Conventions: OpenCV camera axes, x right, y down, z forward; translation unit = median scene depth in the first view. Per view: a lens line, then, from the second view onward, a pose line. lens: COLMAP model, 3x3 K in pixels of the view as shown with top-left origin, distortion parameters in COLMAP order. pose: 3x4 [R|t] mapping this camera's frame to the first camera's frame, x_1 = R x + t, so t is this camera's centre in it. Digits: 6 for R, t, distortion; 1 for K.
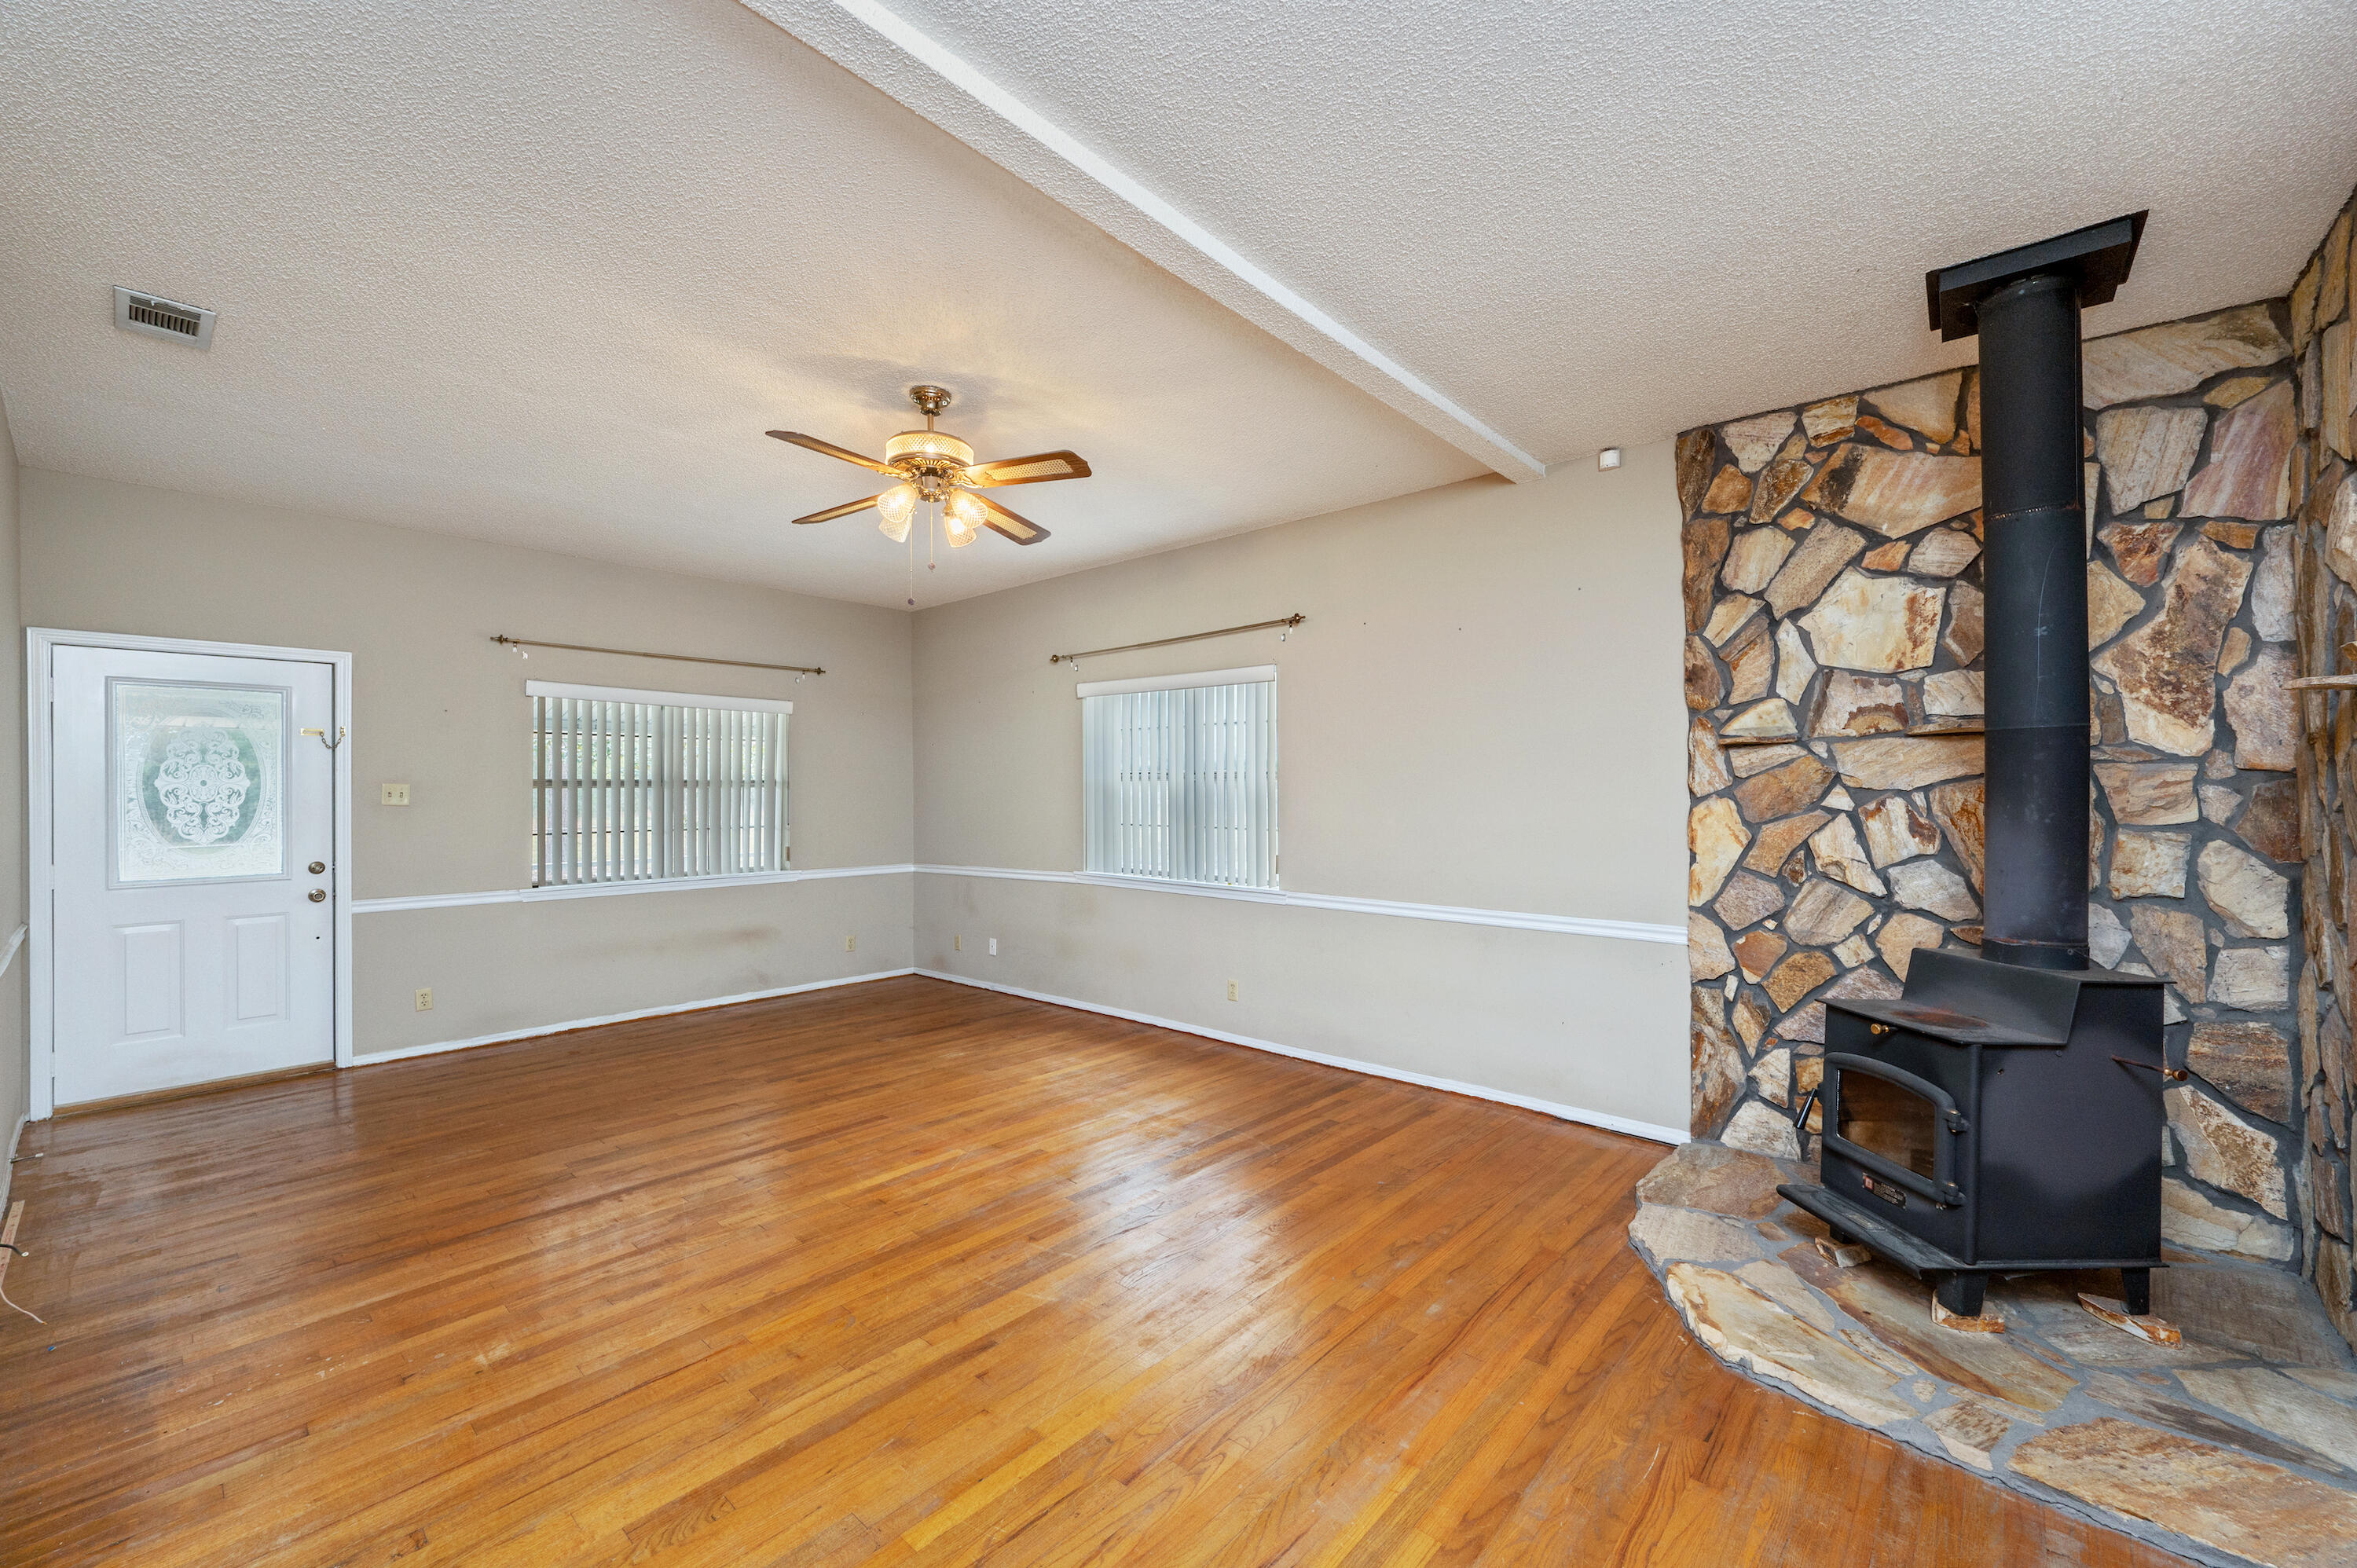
lens RADIAL K [[929.9, 0, 1179.9], [0, 929.9, 784.9], [0, 0, 1]] dist [-0.001261, 0.000601]
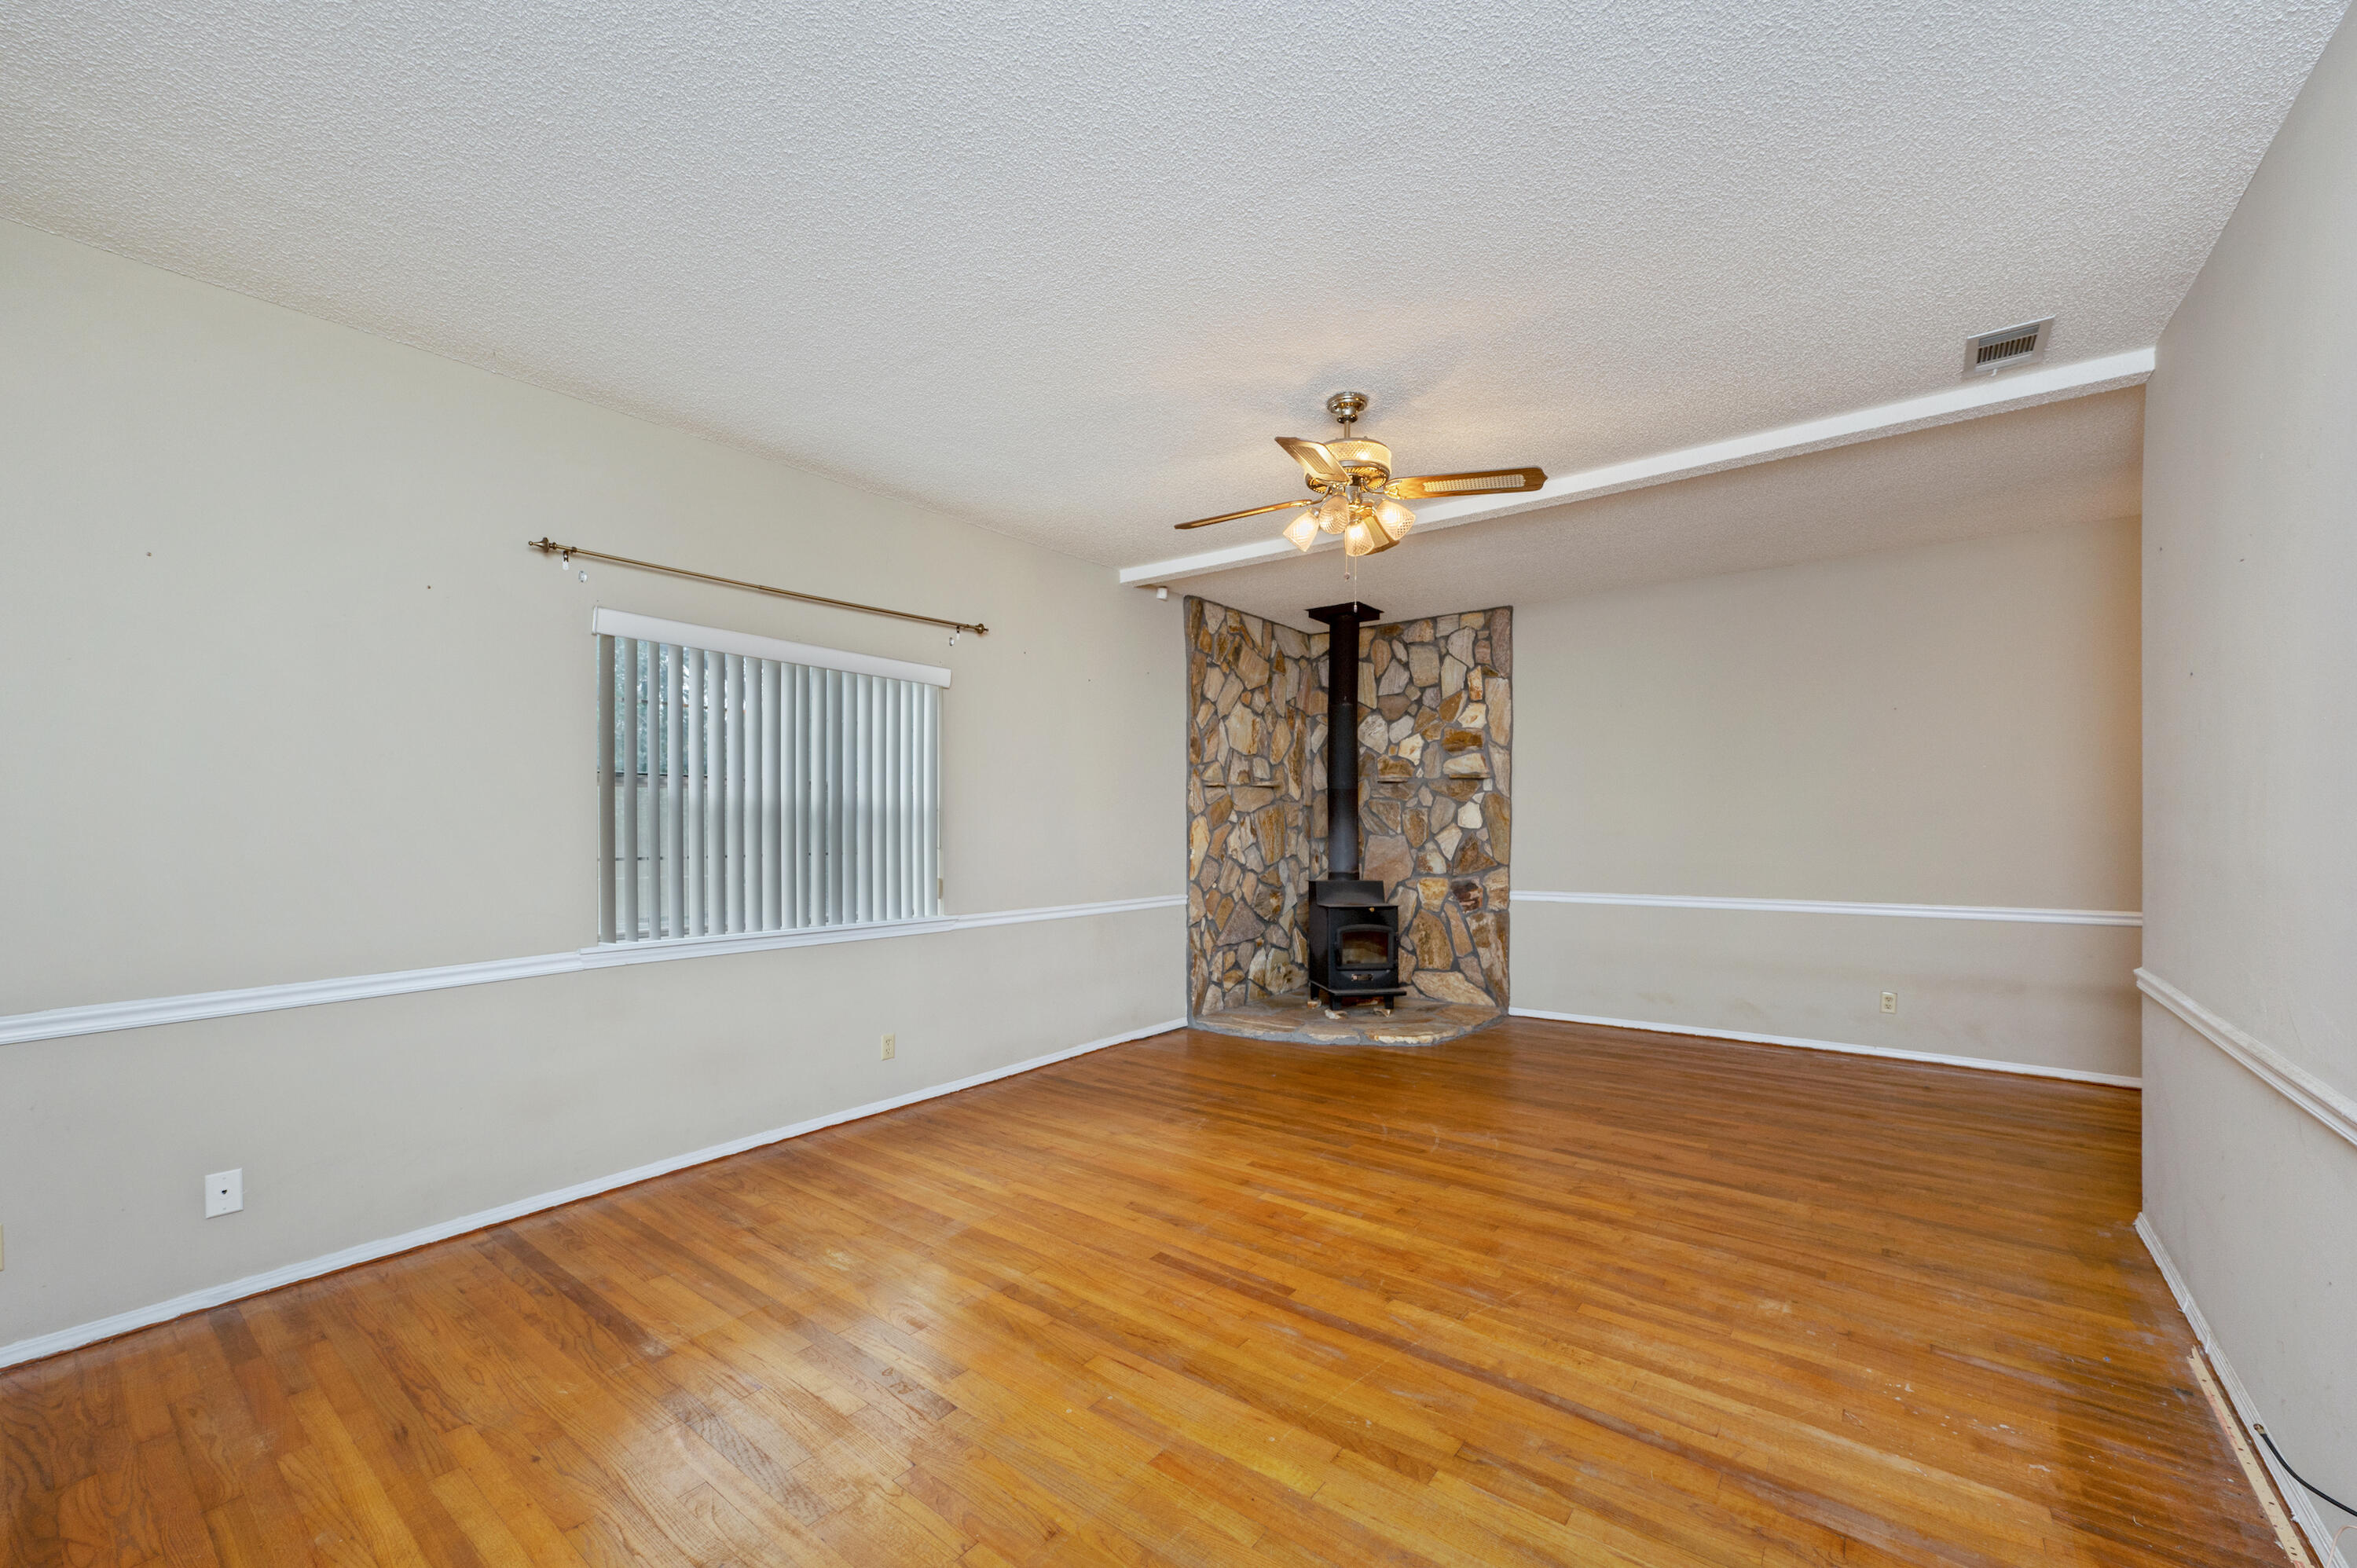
lens RADIAL K [[929.9, 0, 1199.9], [0, 929.9, 827.9], [0, 0, 1]] dist [-0.001261, 0.000601]
pose [[-0.076316, -0.007612, 0.997055, -1.199366], [-0.009513, 0.999931, 0.006906, 0.025084], [-0.997038, -0.008958, -0.076383, 1.189267]]
